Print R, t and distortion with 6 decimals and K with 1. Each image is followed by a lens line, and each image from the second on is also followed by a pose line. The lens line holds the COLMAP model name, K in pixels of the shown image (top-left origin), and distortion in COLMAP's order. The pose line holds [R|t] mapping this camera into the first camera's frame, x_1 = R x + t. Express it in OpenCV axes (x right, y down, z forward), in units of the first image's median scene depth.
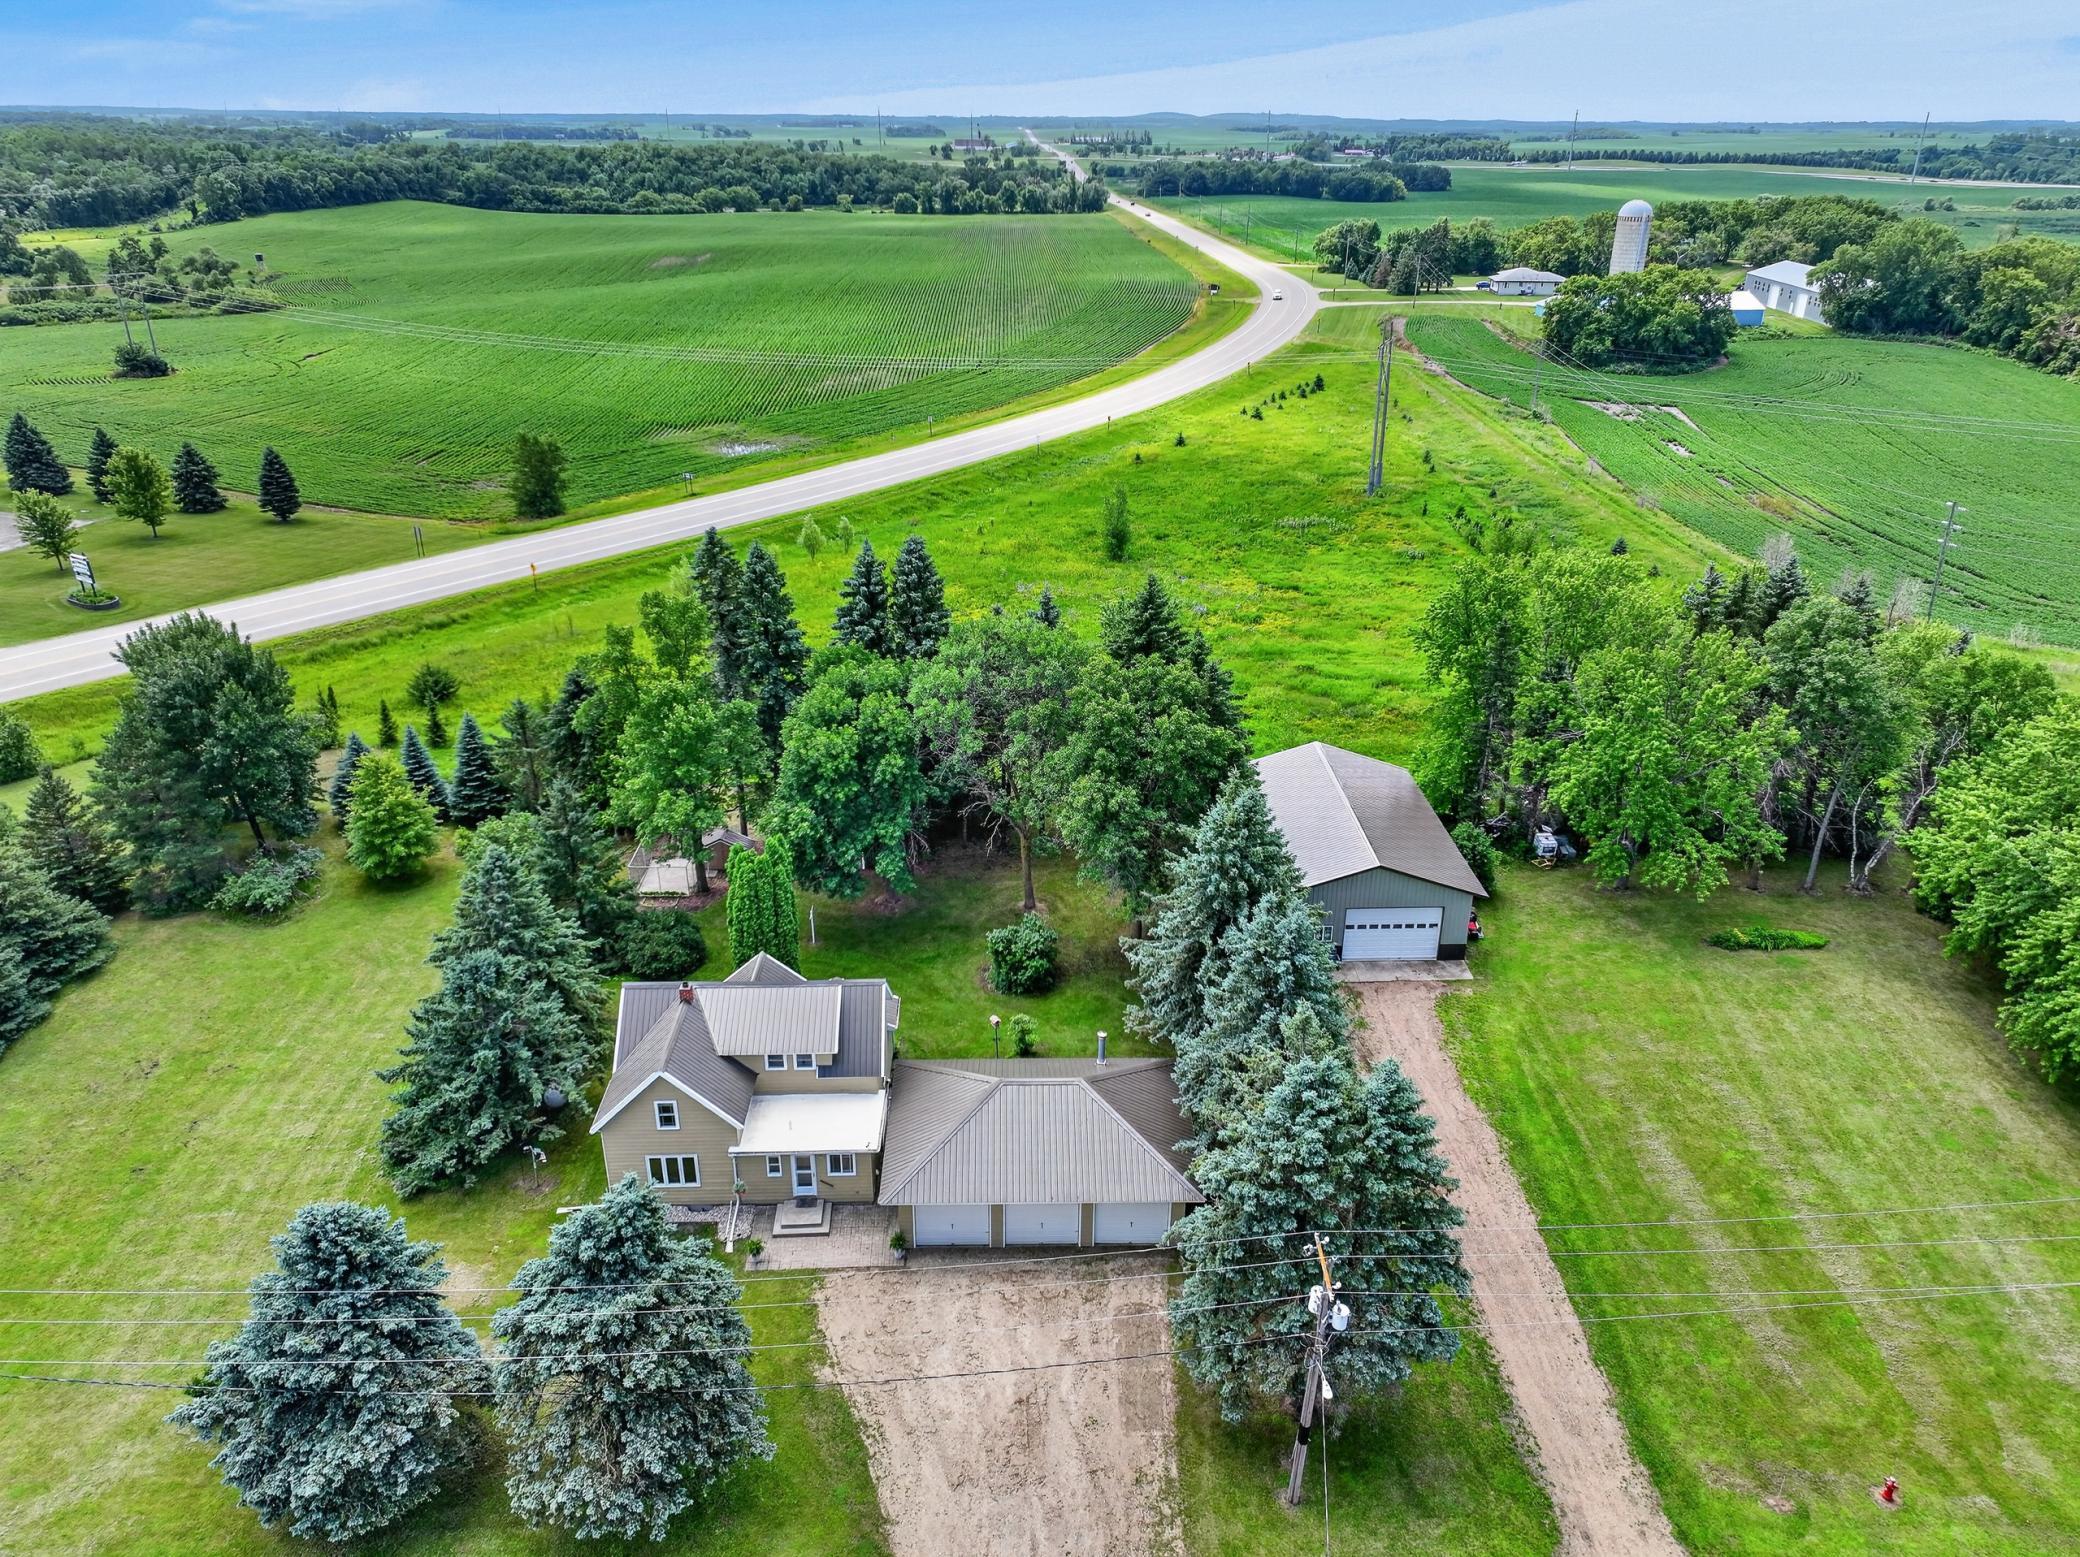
lens RADIAL K [[1453.8, 0, 1046.6], [0, 1453.8, 785.8], [0, 0, 1]] dist [-0.010262, 0.025324]
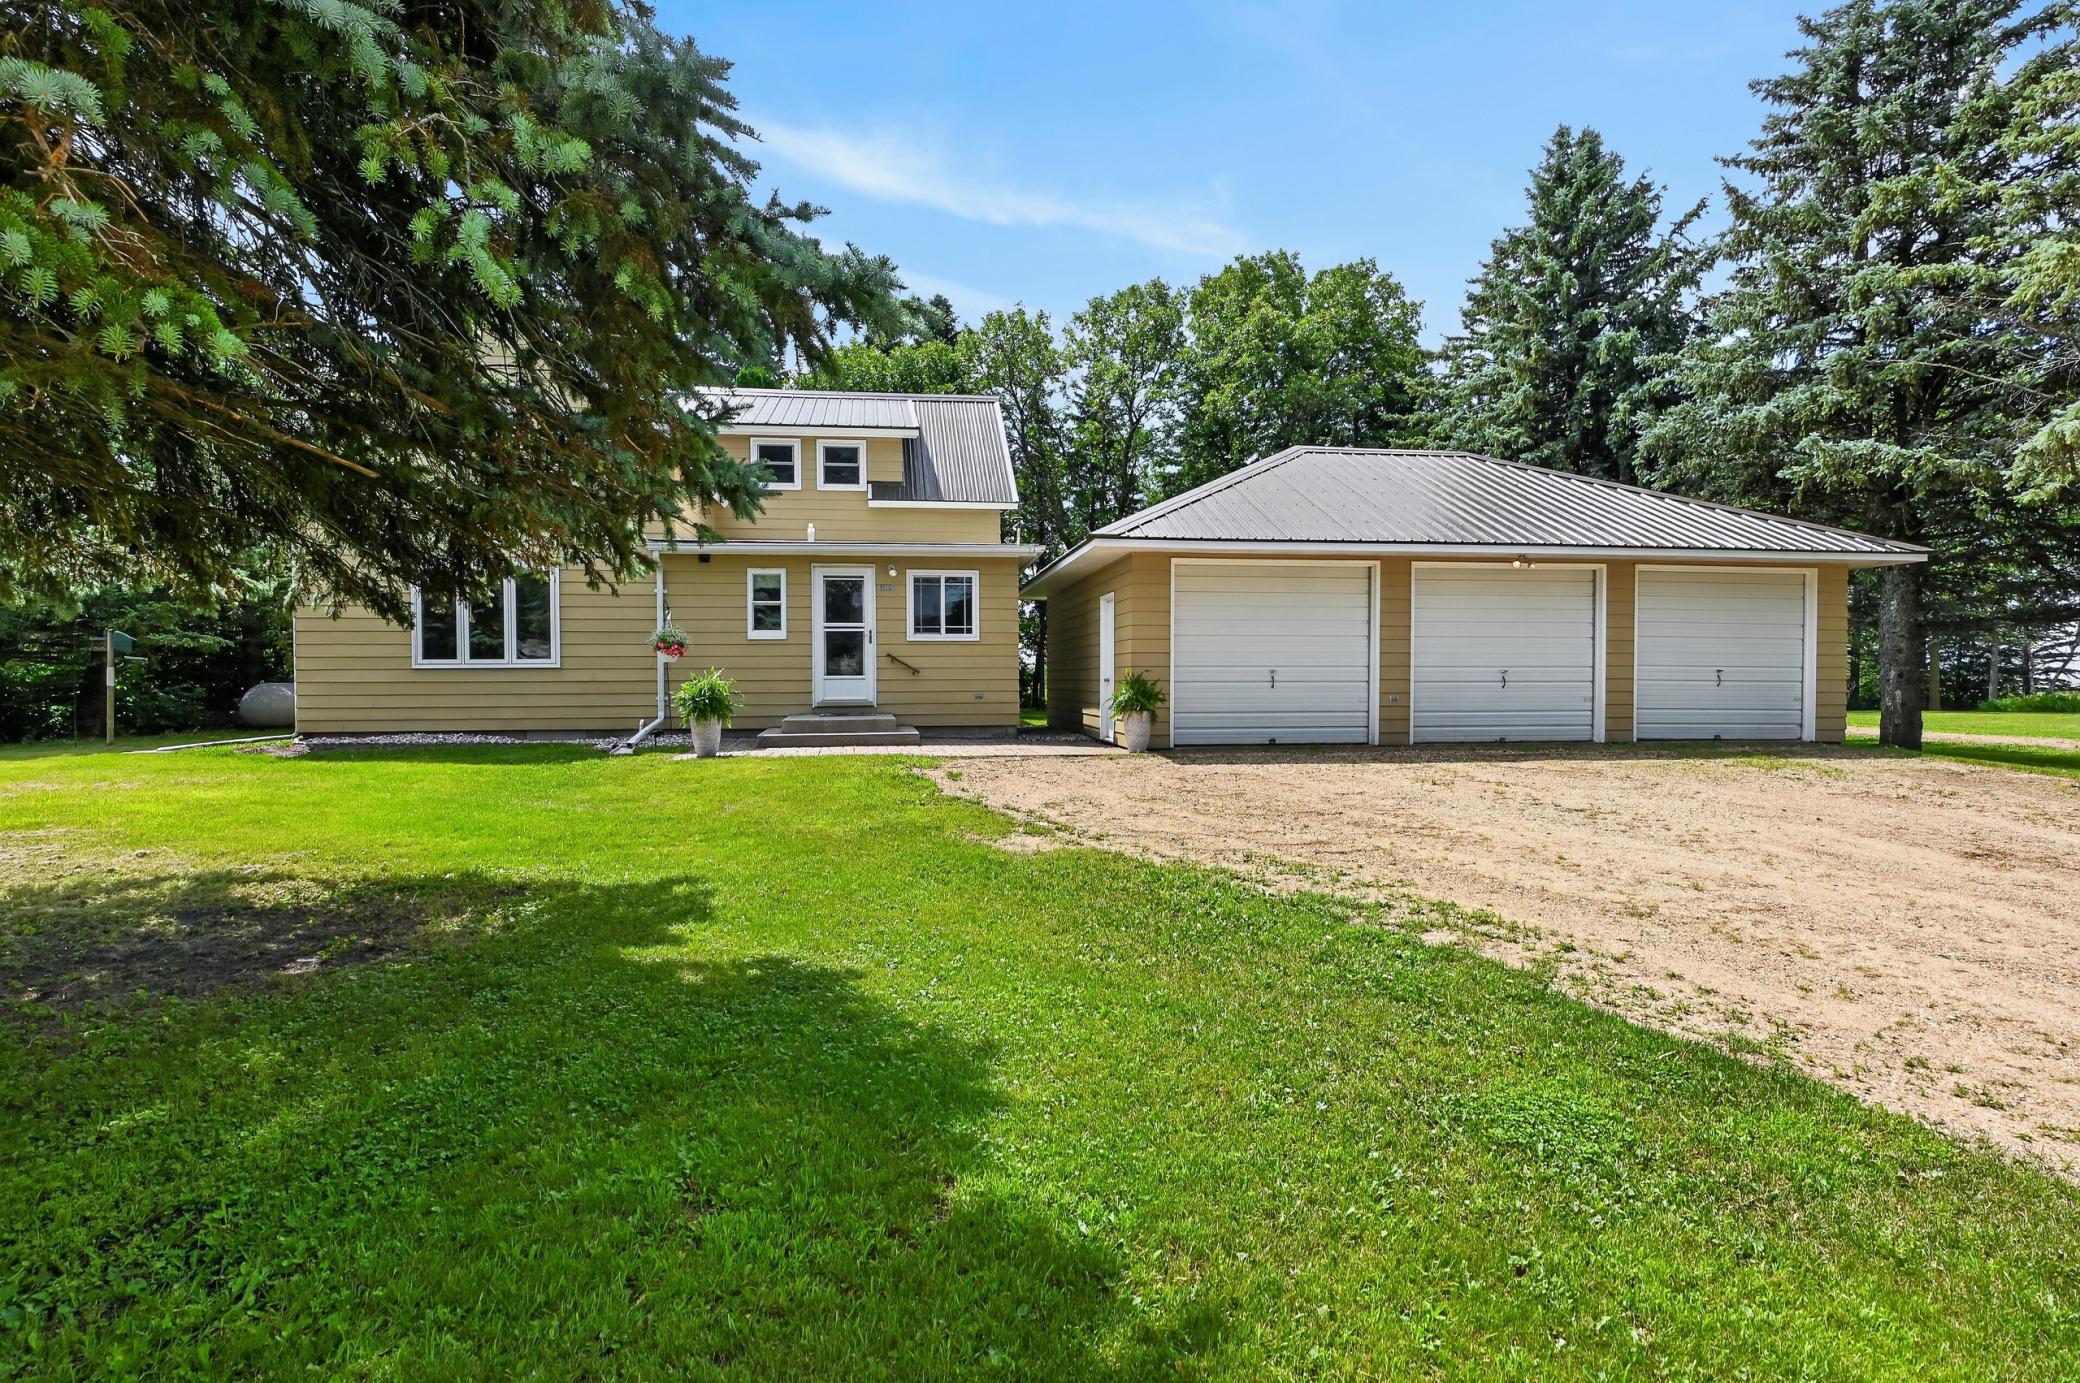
lens RADIAL K [[1015.5, 0, 1043.3], [0, 1015.5, 701.2], [0, 0, 1]] dist [-0.004301, -0.000653]
pose [[0.993930, -0.016005, 0.108846, -0.109967], [0.058222, 0.915984, -0.396968, 0.301323], [-0.093347, 0.400895, 0.911356, 0.577318]]
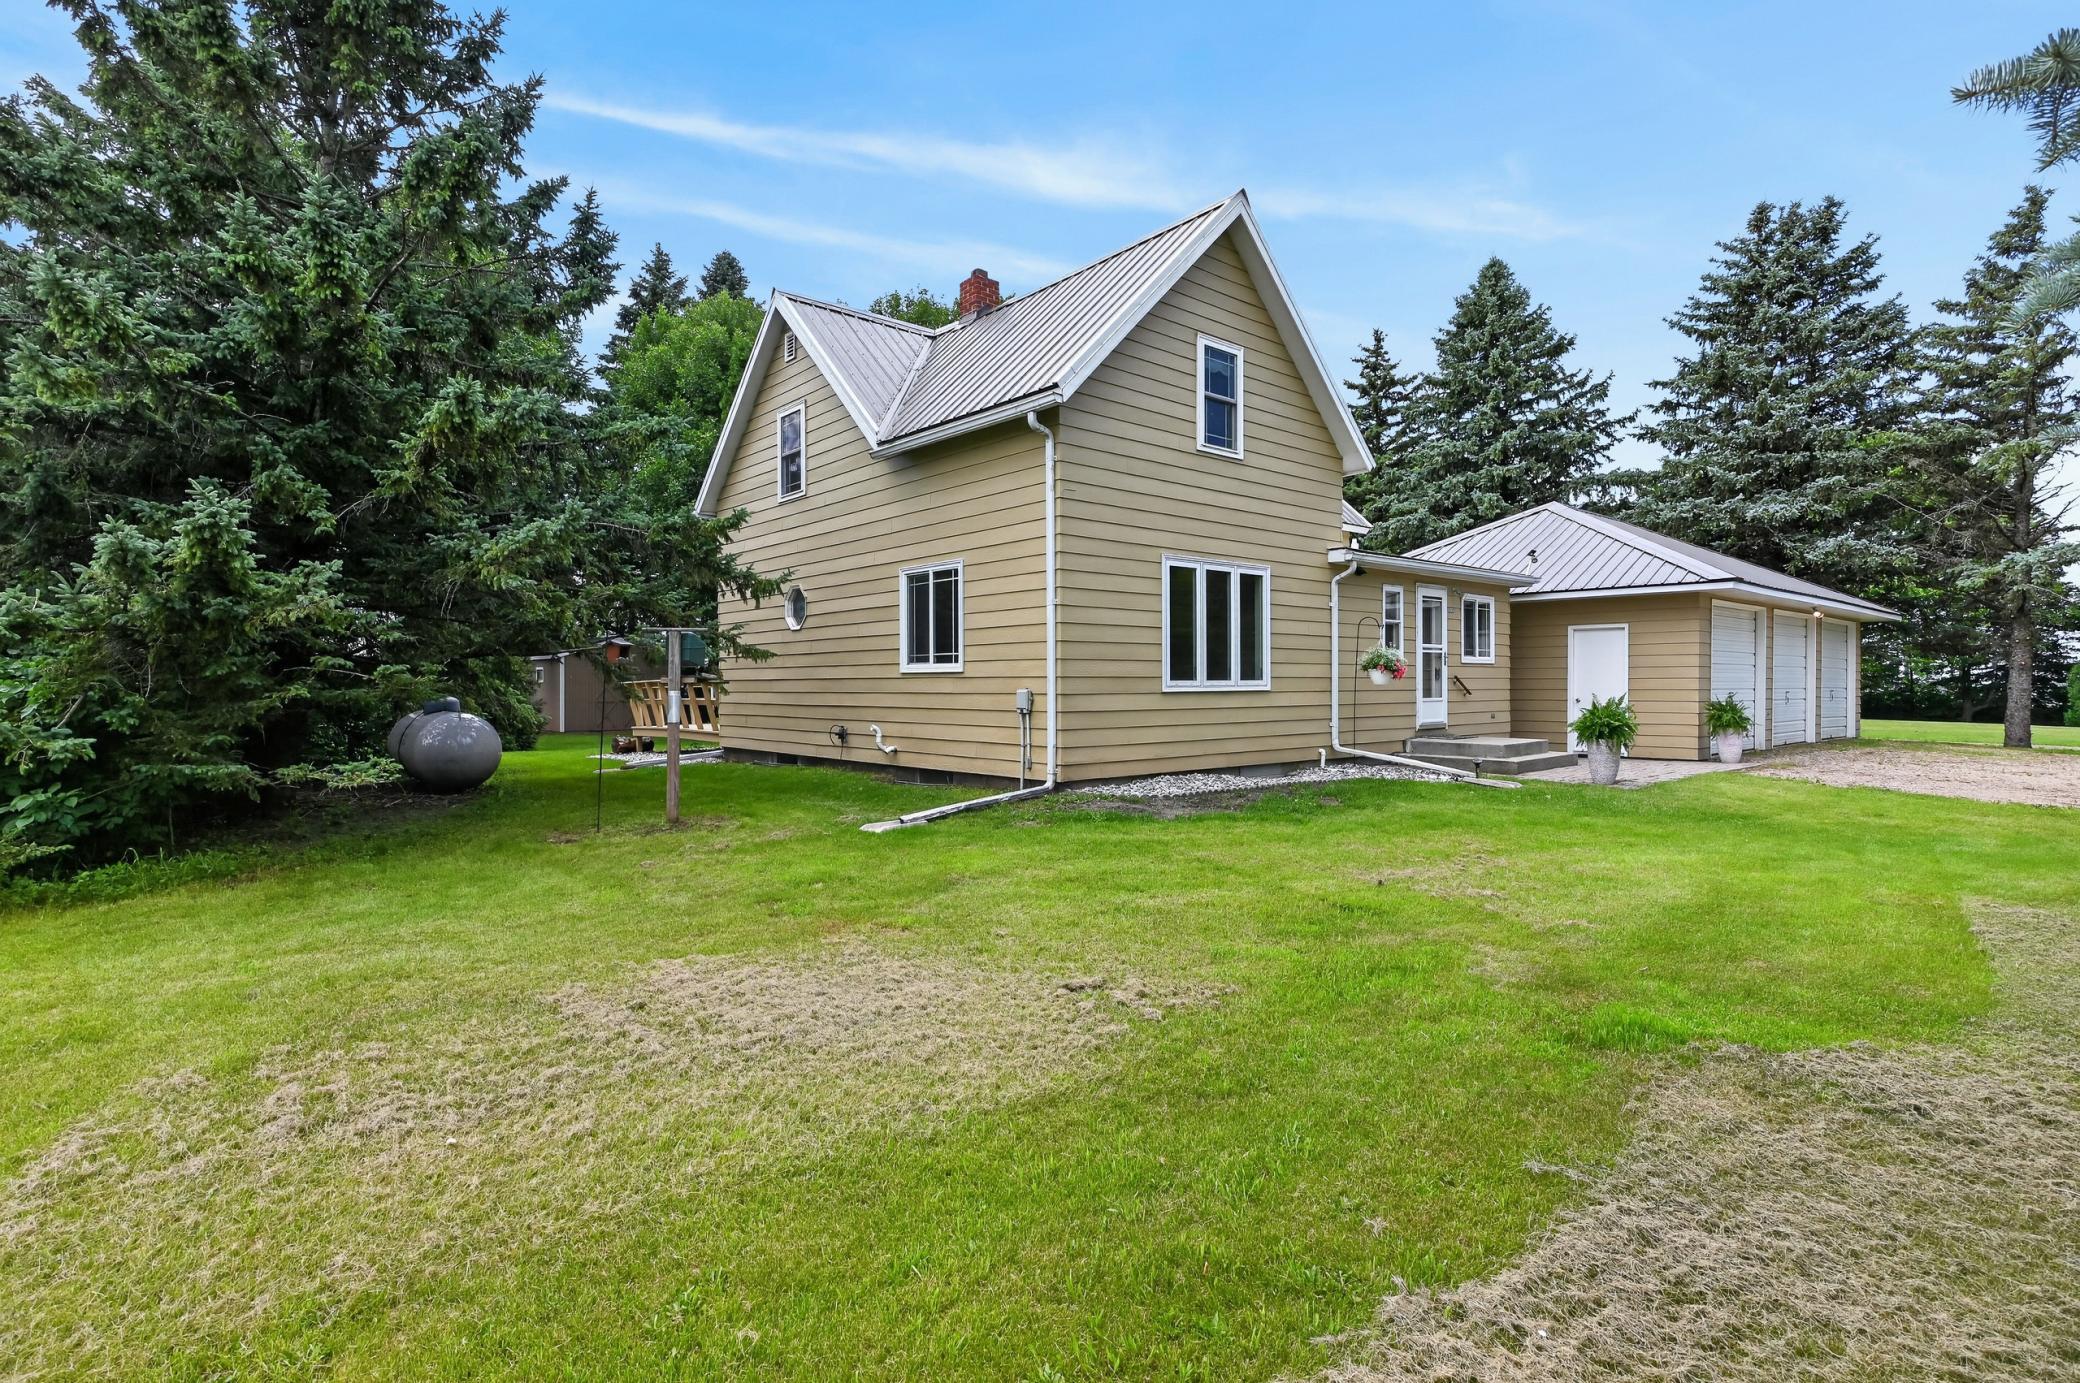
lens RADIAL K [[1015.5, 0, 1043.3], [0, 1015.5, 701.2], [0, 0, 1]] dist [-0.004301, -0.000653]
pose [[0.770929, -0.024185, 0.636462, -0.319716], [0.274607, 0.914252, -0.297883, 0.252662], [-0.574682, 0.404423, 0.711465, 0.666482]]
